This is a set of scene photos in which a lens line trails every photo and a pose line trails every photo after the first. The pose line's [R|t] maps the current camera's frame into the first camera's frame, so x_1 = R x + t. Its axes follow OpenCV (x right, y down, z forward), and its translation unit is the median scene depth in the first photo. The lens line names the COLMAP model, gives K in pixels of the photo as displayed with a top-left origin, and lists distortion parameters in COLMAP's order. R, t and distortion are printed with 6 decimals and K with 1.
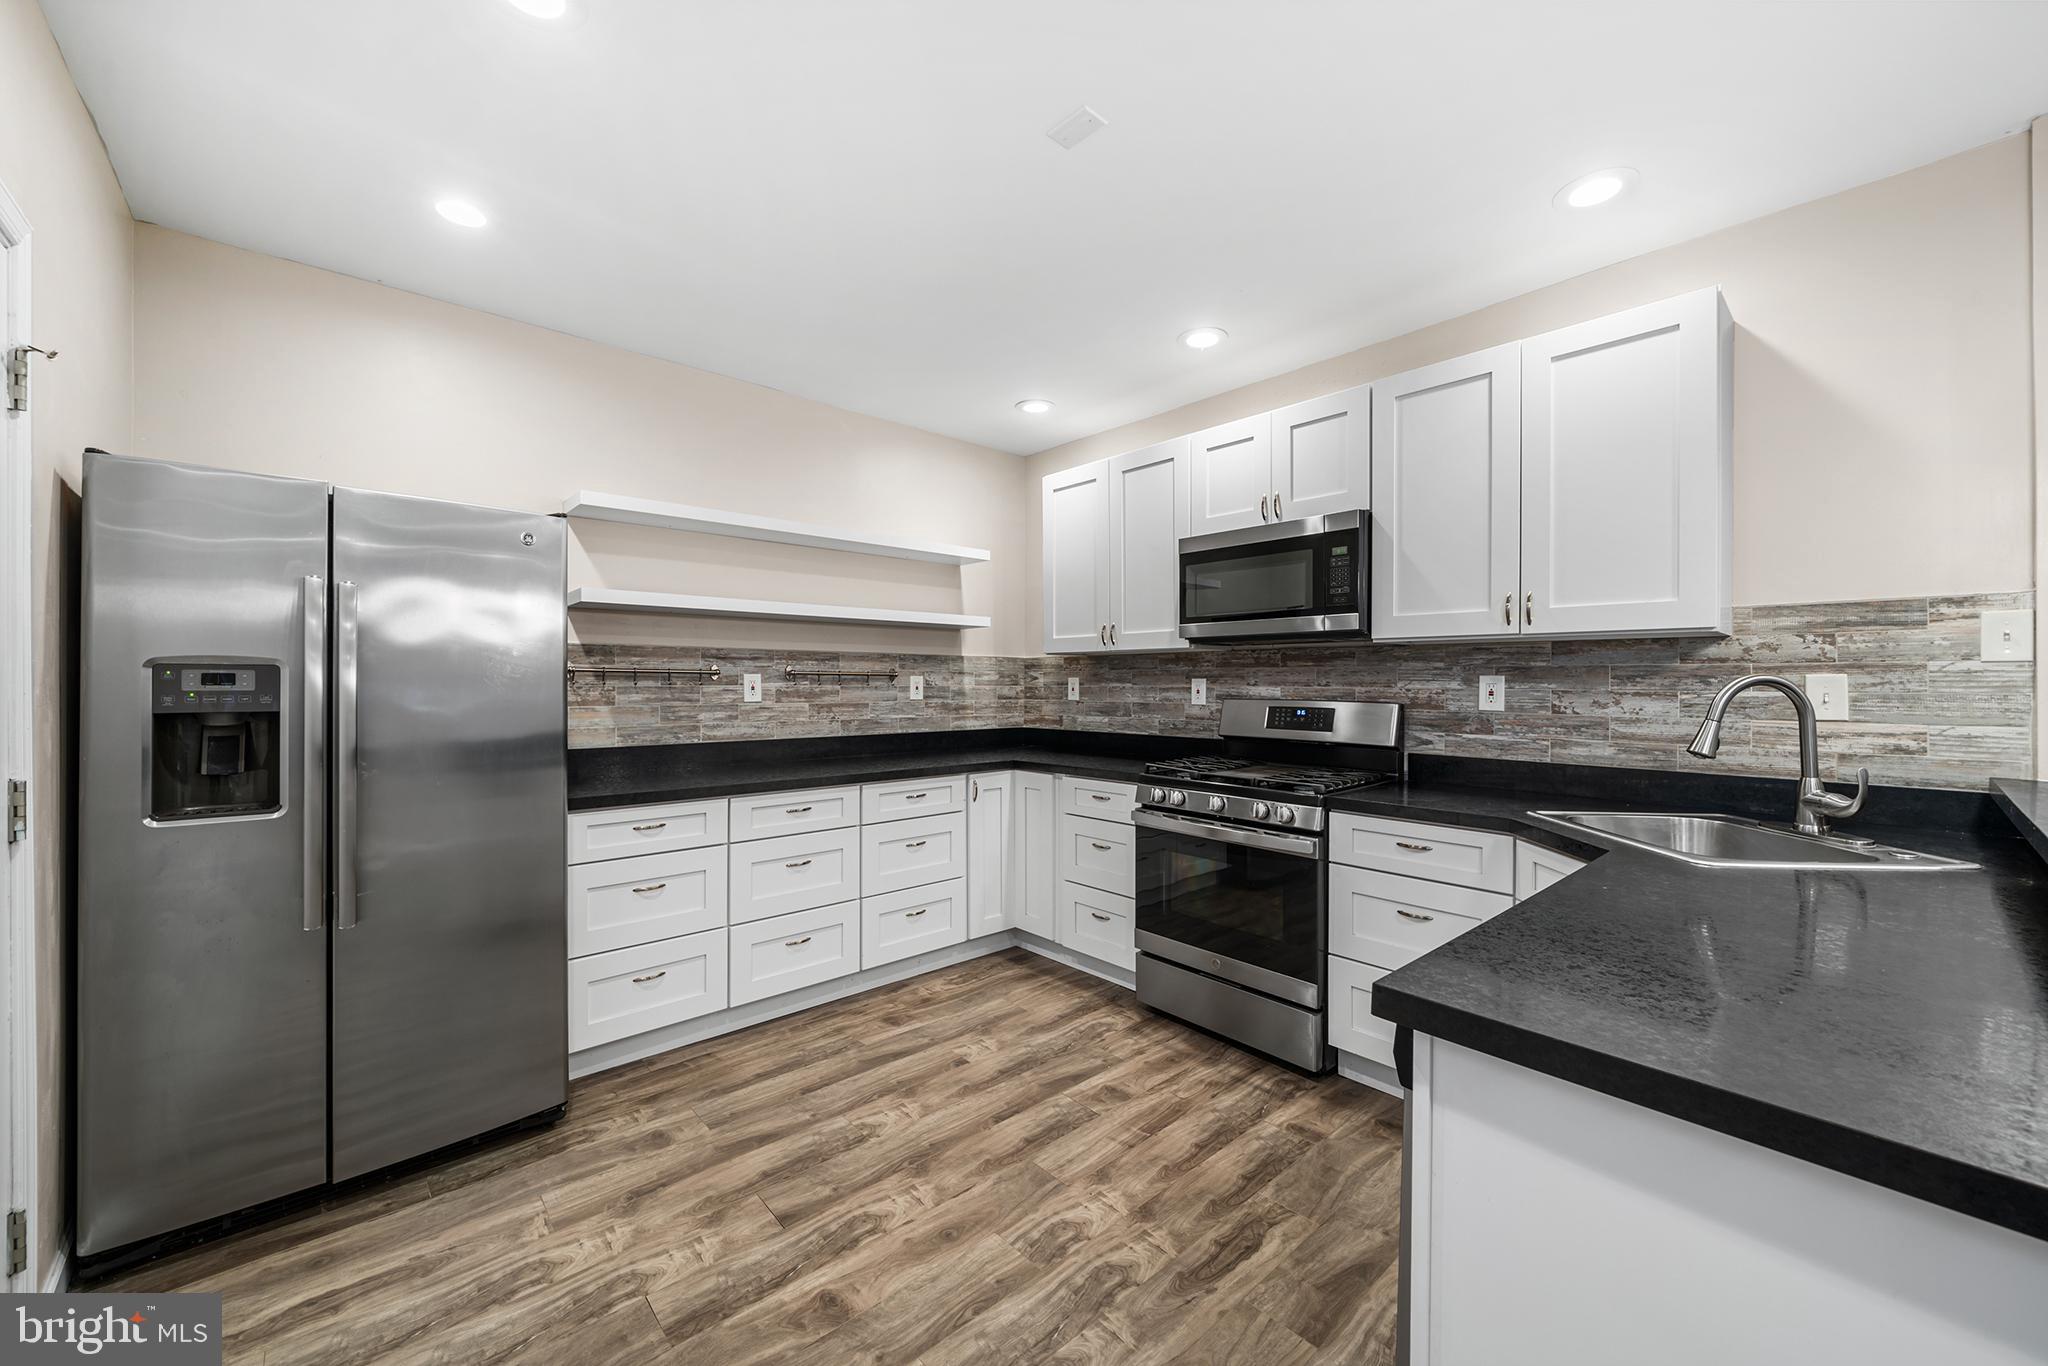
lens RADIAL K [[774.5, 0, 1024.0], [0, 774.5, 683.0], [0, 0, 1]] dist [-0.002278, -0.000202]
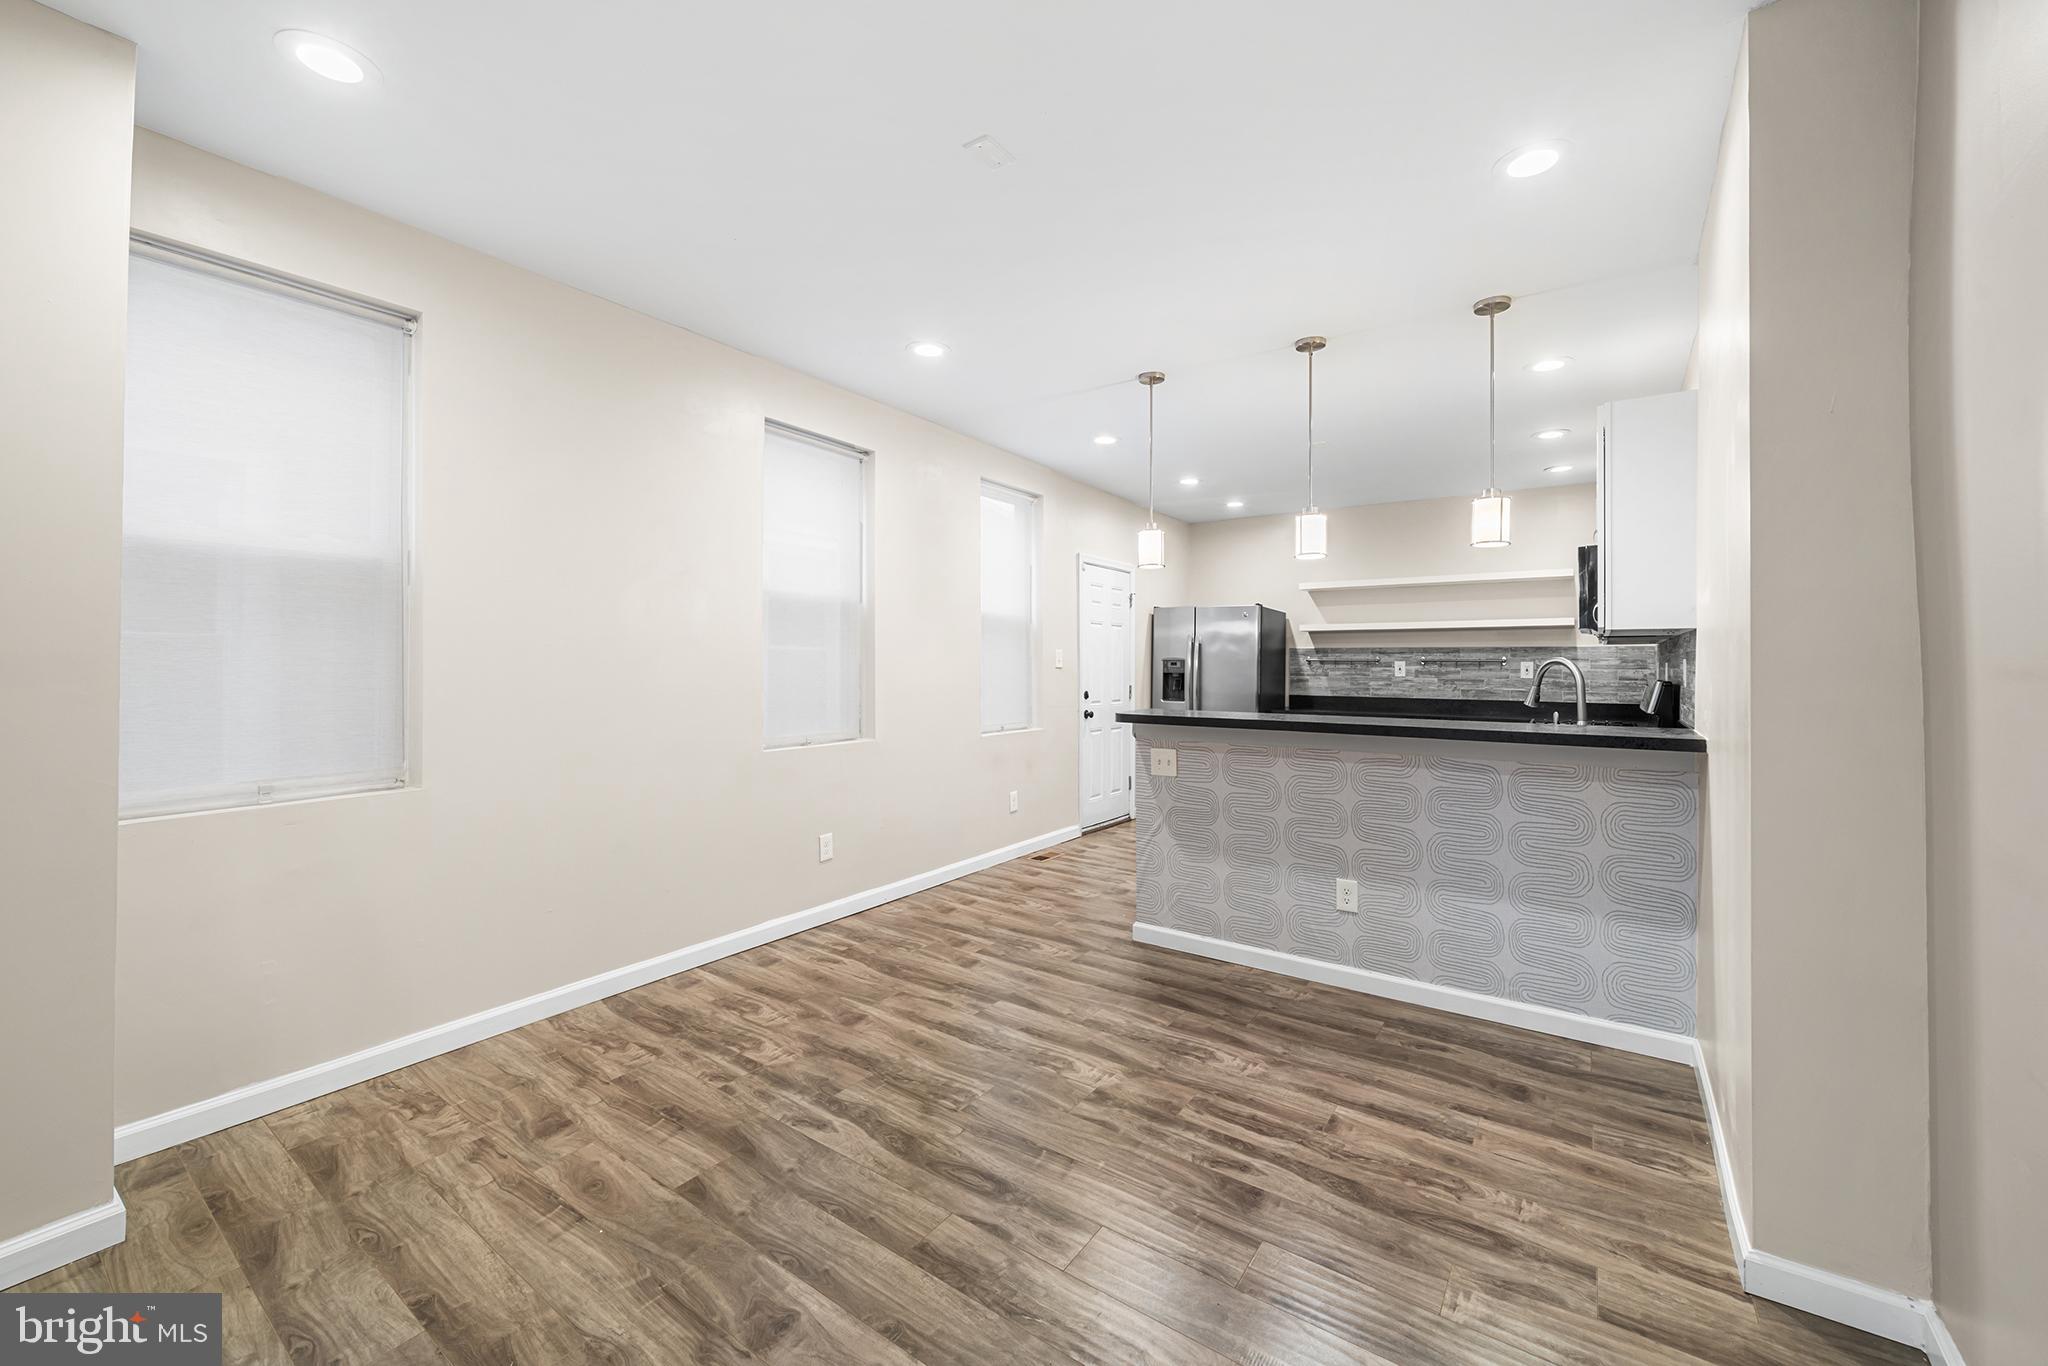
lens RADIAL K [[795.6, 0, 1022.9], [0, 795.6, 665.8], [0, 0, 1]] dist [-0.001743, -0.000038]
pose [[0.217824, -0.001229, -0.975987, 1.434675], [-0.006428, 0.999976, -0.002694, 0.010775], [0.975967, 0.006861, 0.217811, -0.307299]]
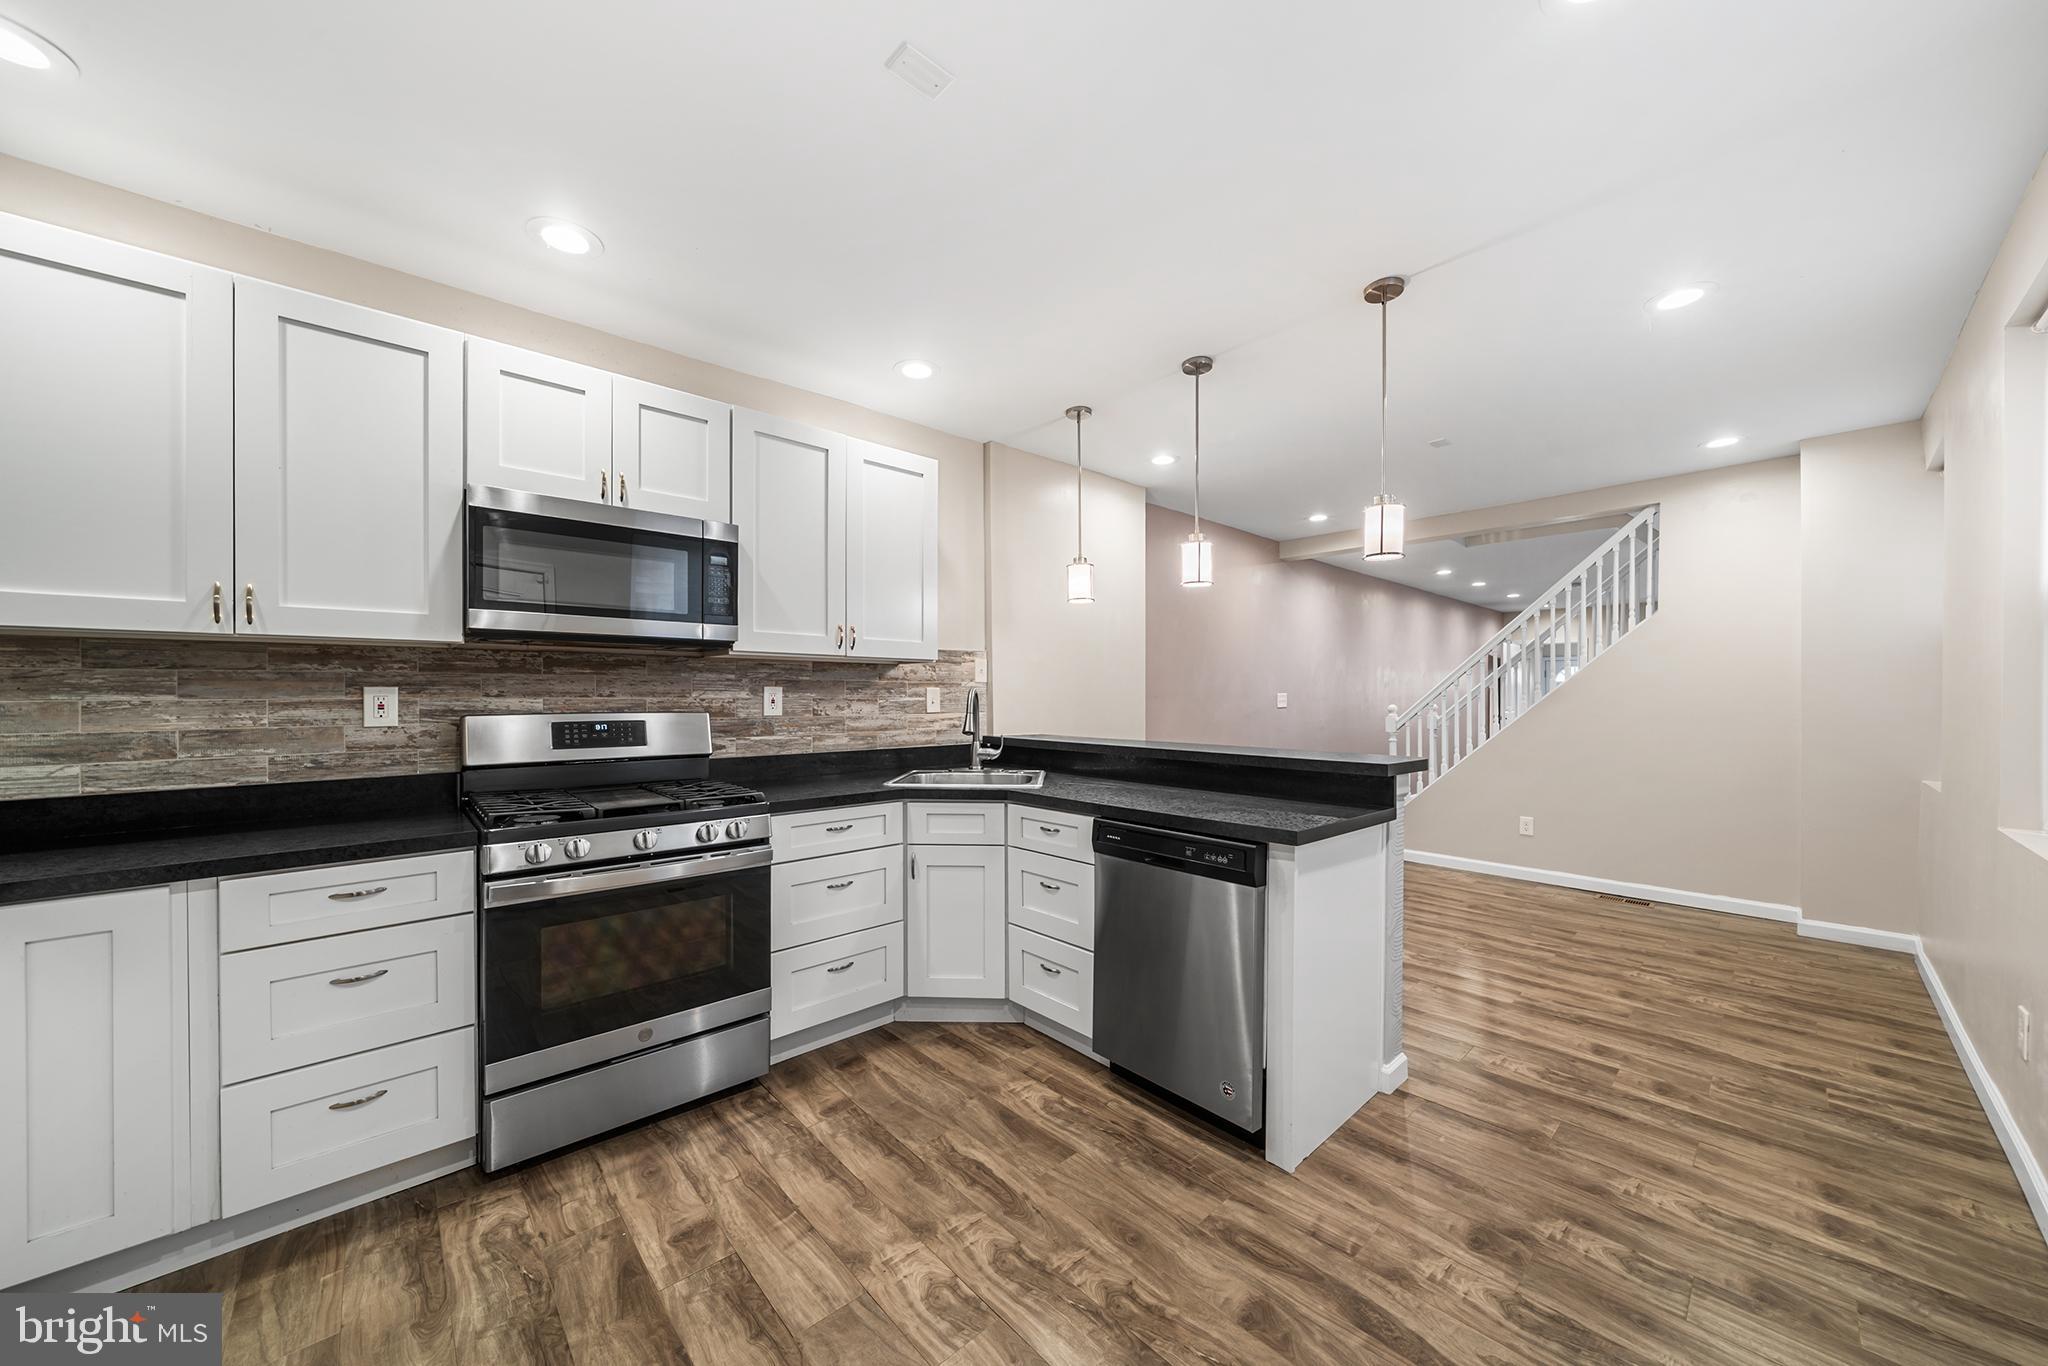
lens RADIAL K [[719.0, 0, 1034.3], [0, 719.0, 697.7], [0, 0, 1]] dist [-0.002498, -0.000214]
pose [[-0.017701, -0.007679, 0.999814, -0.462179], [0.001854, 0.999969, 0.007713, -0.000328], [-0.999842, 0.001990, -0.017686, 0.532494]]
